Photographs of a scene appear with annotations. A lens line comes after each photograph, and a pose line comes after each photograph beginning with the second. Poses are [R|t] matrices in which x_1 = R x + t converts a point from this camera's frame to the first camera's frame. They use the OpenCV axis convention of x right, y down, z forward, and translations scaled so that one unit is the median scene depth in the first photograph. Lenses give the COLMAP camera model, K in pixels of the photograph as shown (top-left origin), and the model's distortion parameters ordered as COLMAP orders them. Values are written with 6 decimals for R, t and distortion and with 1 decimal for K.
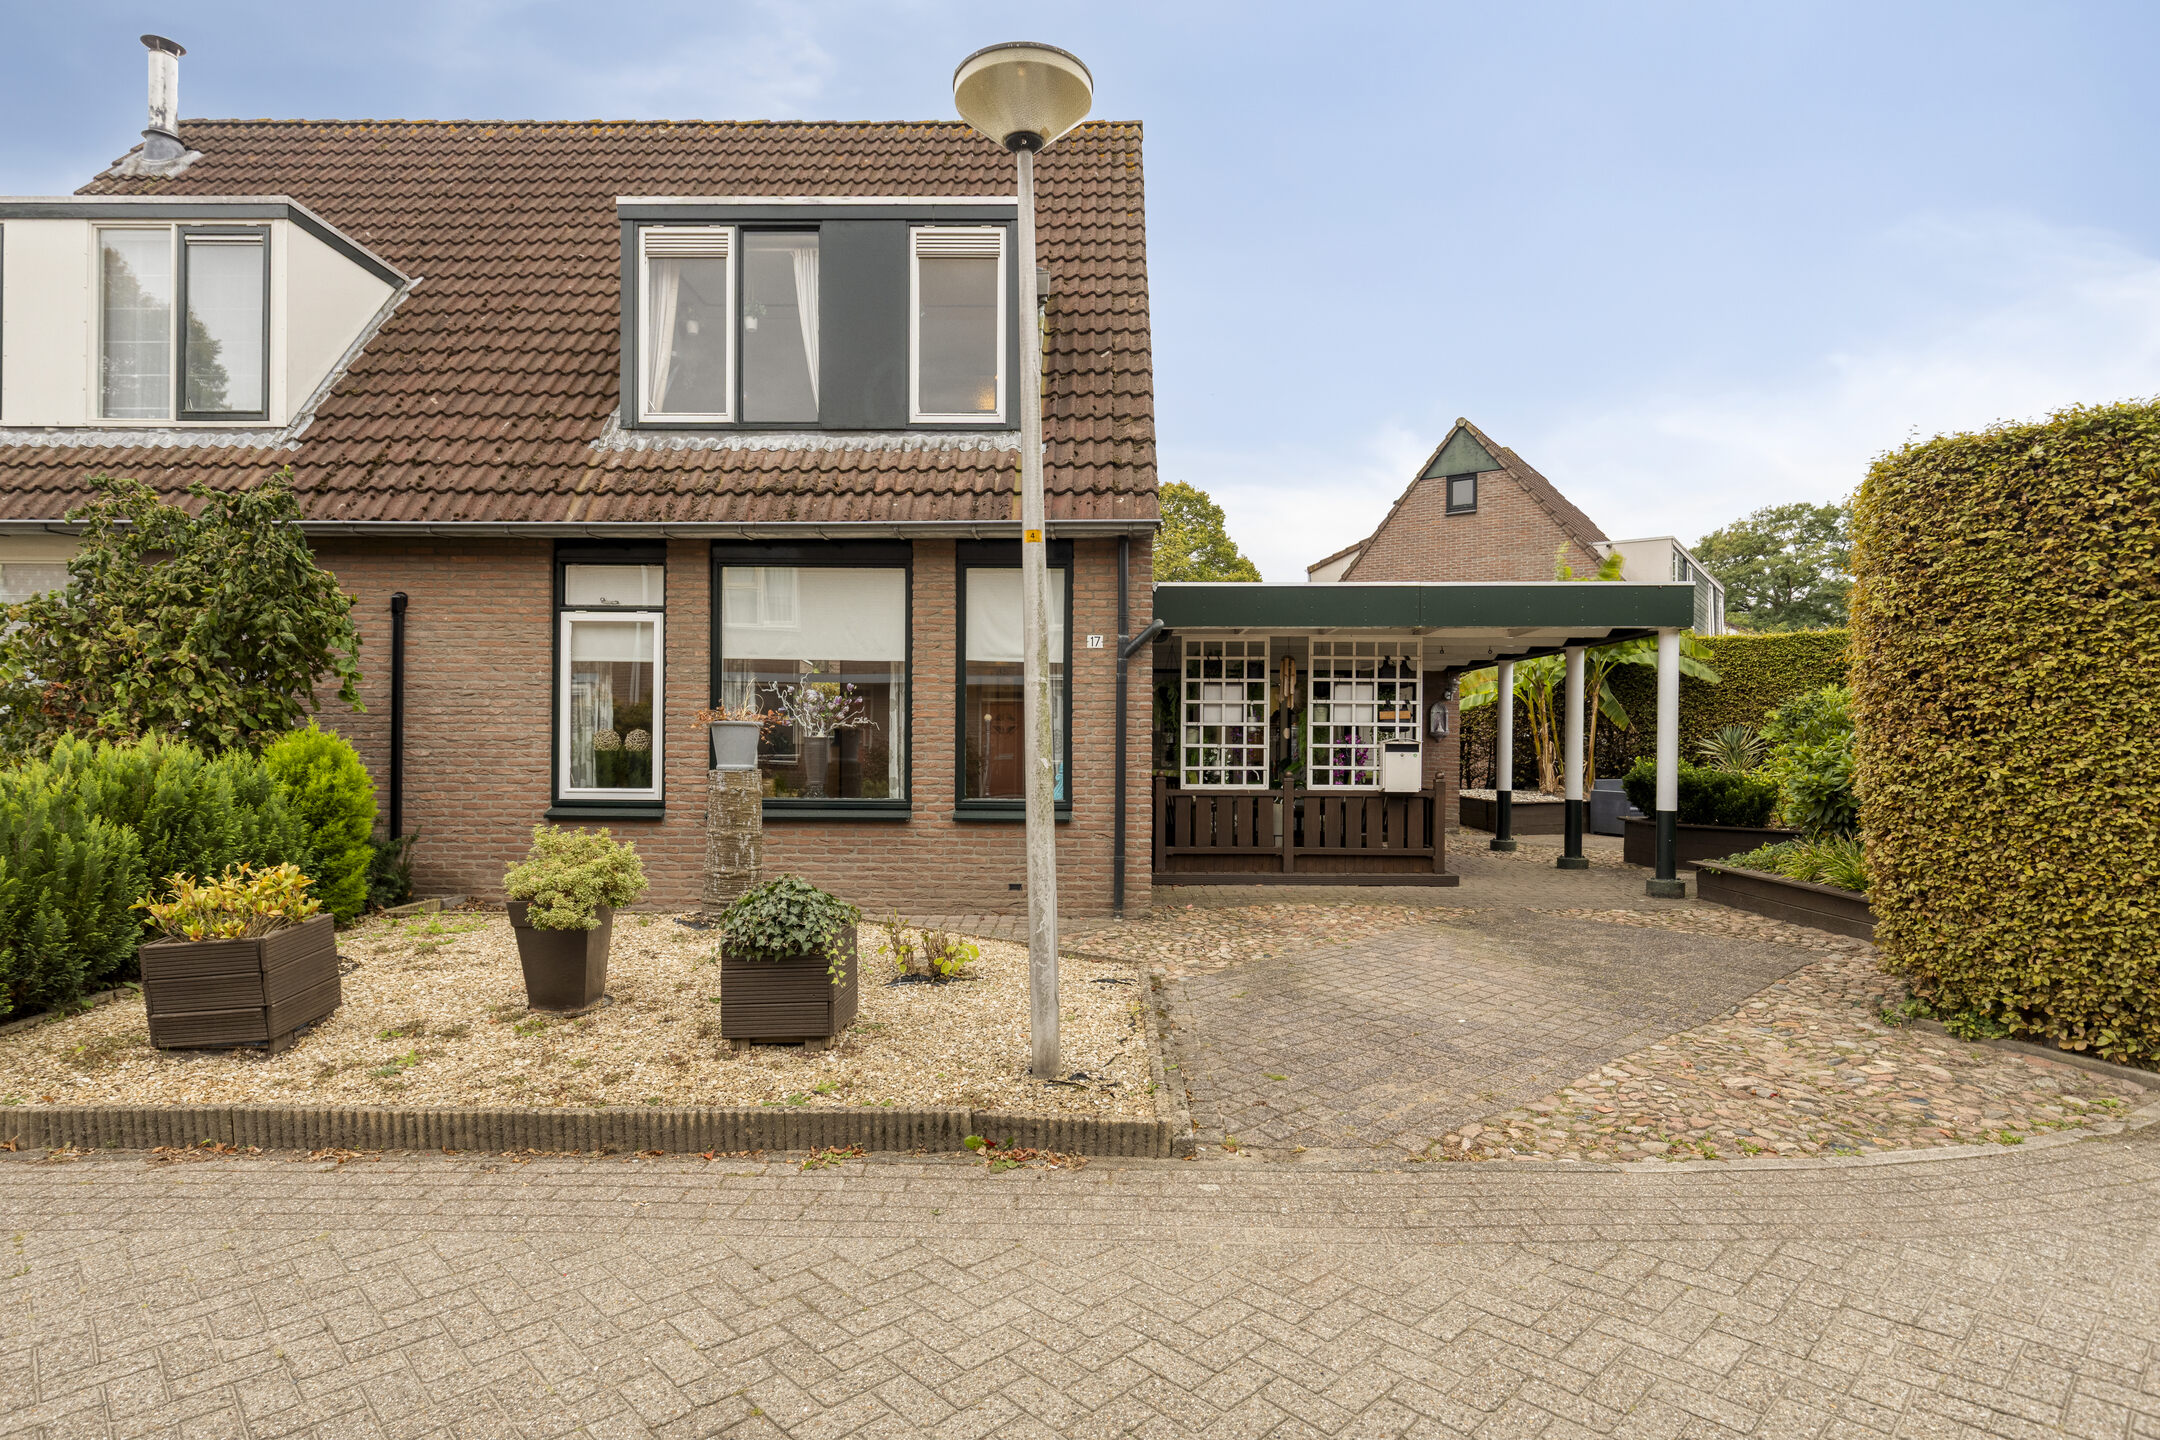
lens RADIAL K [[1149.2, 0, 1080.0], [0, 1149.2, 768.3], [0, 0, 1]] dist [0.001346, 0.000325]
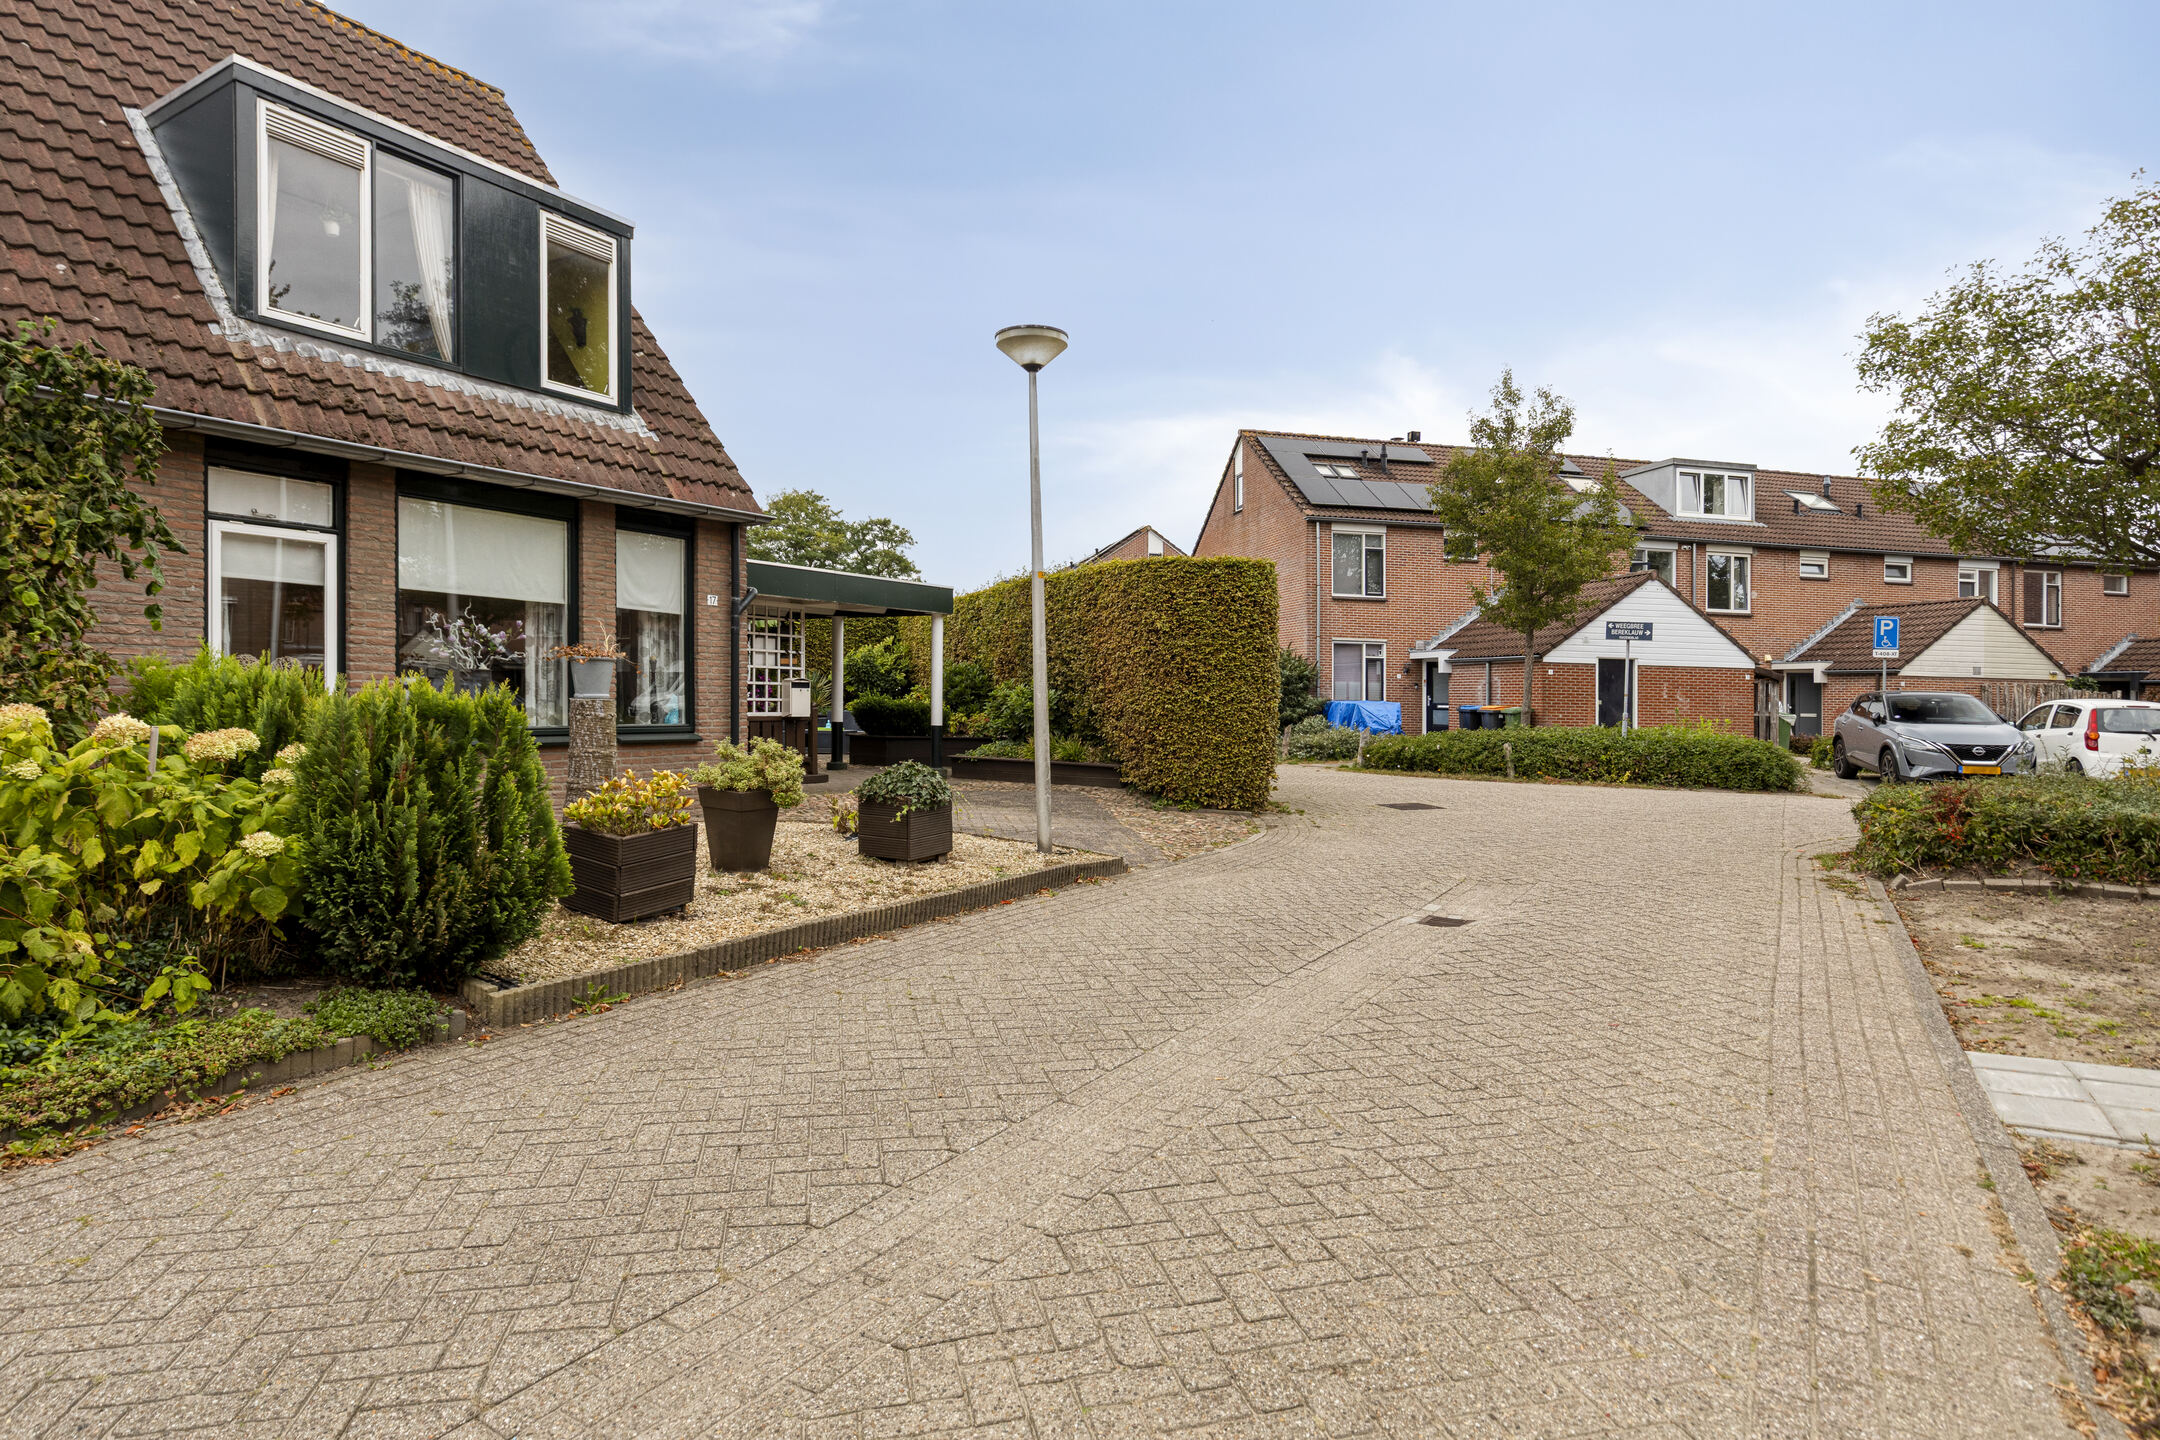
lens RADIAL K [[1179.3, 0, 1080.0], [0, 1179.3, 720.0], [0, 0, 1]] dist [-0.000424, -0.000439]
pose [[0.503210, -0.014738, 0.864038, -0.885308], [0.005210, 0.999888, 0.014020, 0.006872], [-0.864148, -0.002553, 0.503231, -0.020684]]
